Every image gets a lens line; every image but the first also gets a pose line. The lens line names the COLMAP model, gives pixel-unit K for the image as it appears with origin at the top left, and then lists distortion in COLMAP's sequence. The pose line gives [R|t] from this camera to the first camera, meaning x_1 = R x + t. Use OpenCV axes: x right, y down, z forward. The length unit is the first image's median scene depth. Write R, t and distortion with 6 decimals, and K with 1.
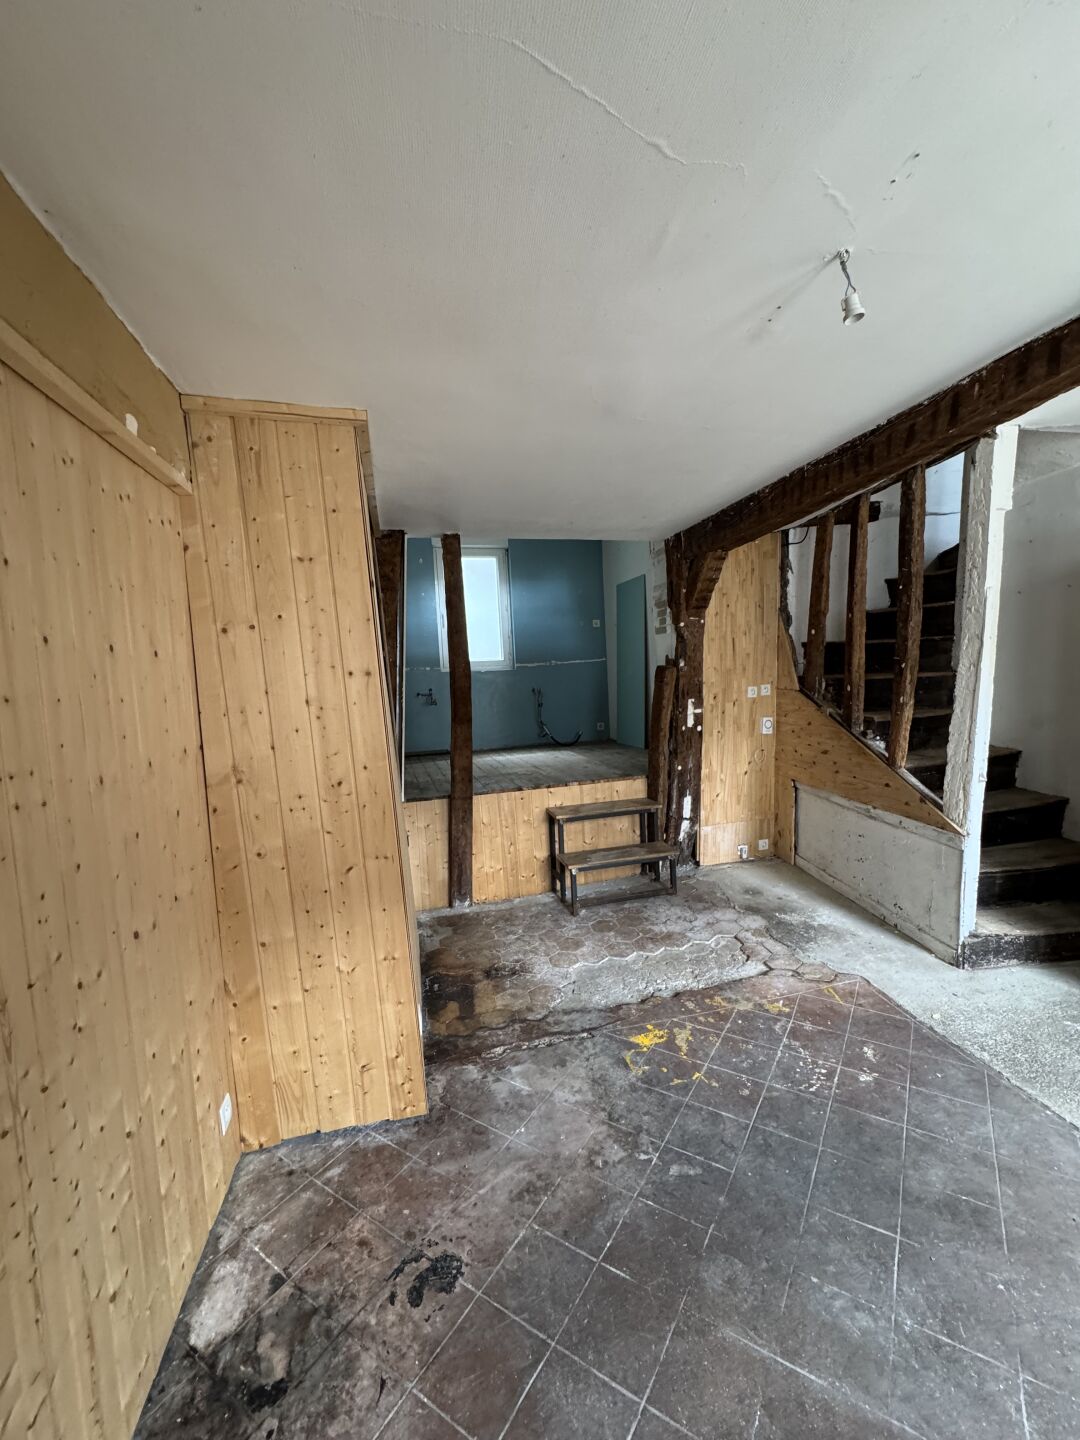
lens RADIAL K [[564.8, 0, 539.6], [0, 564.8, 725.8], [0, 0, 1]] dist [-0.002366, -0.000110]
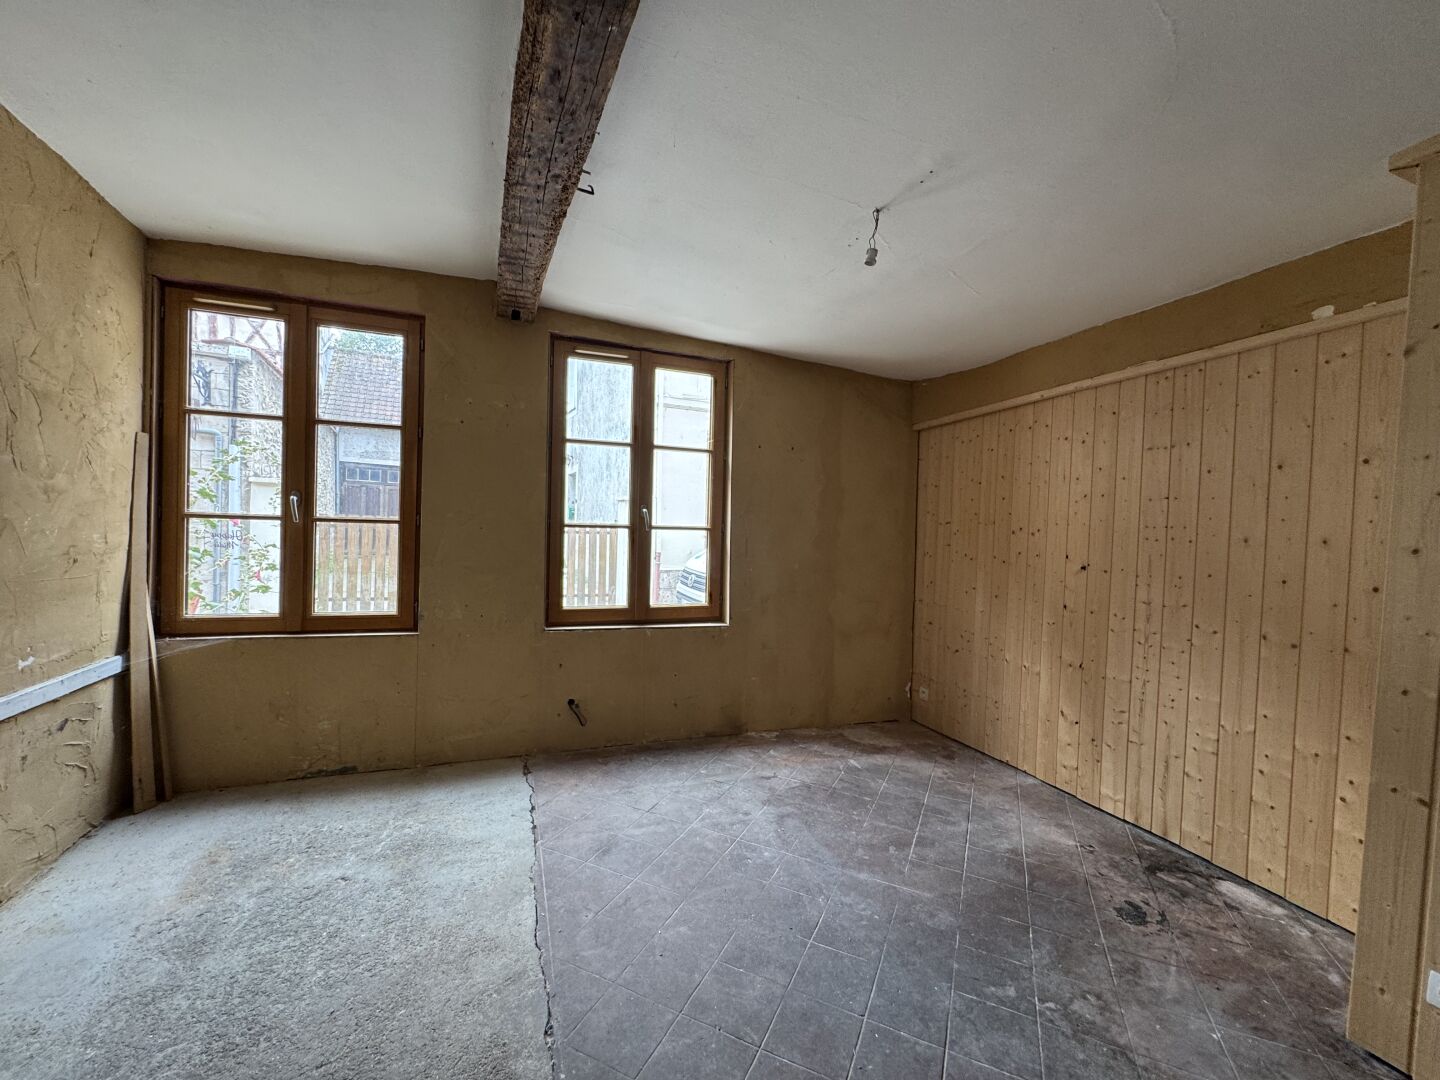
lens RADIAL K [[564.8, 0, 715.3], [0, 564.8, 541.3], [0, 0, 1]] dist [-0.002366, -0.000110]
pose [[-0.989811, 0.015917, -0.141494, 0.827719], [-0.001051, 0.992888, 0.119046, -0.081147], [0.142383, 0.117981, -0.982755, 1.713955]]
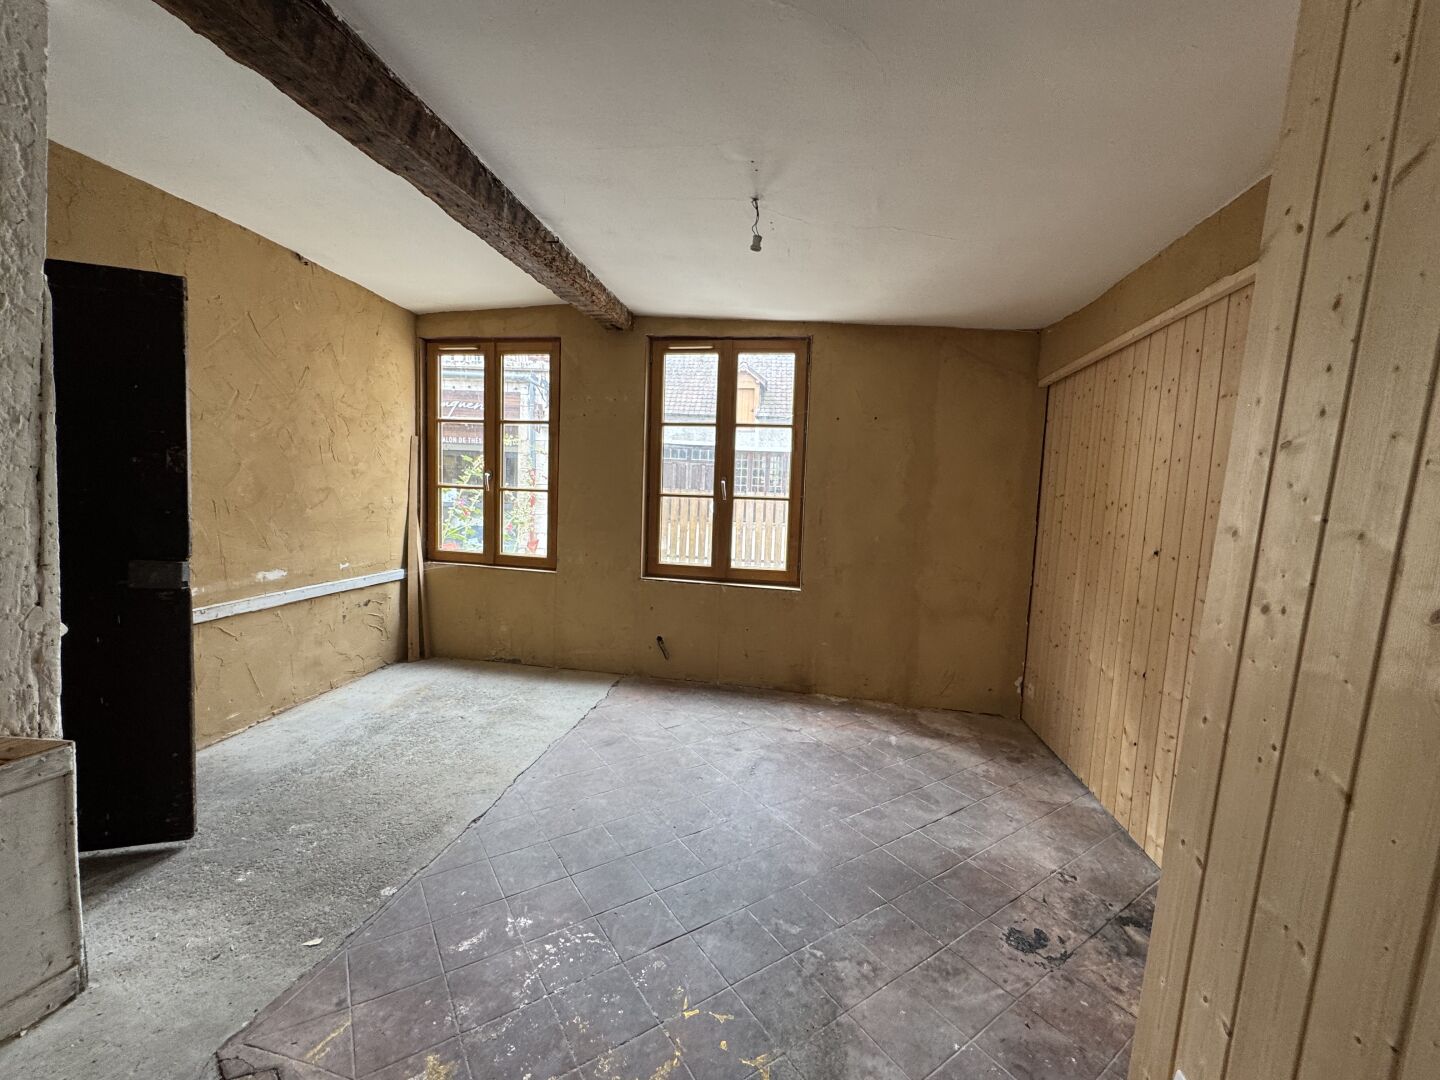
lens RADIAL K [[564.8, 0, 724.5], [0, 564.8, 541.6], [0, 0, 1]] dist [-0.002366, -0.000110]
pose [[-0.926582, -0.027349, 0.375097, -0.007701], [0.034759, 0.986856, 0.157817, -0.075216], [-0.374483, 0.159269, -0.913453, 1.806903]]
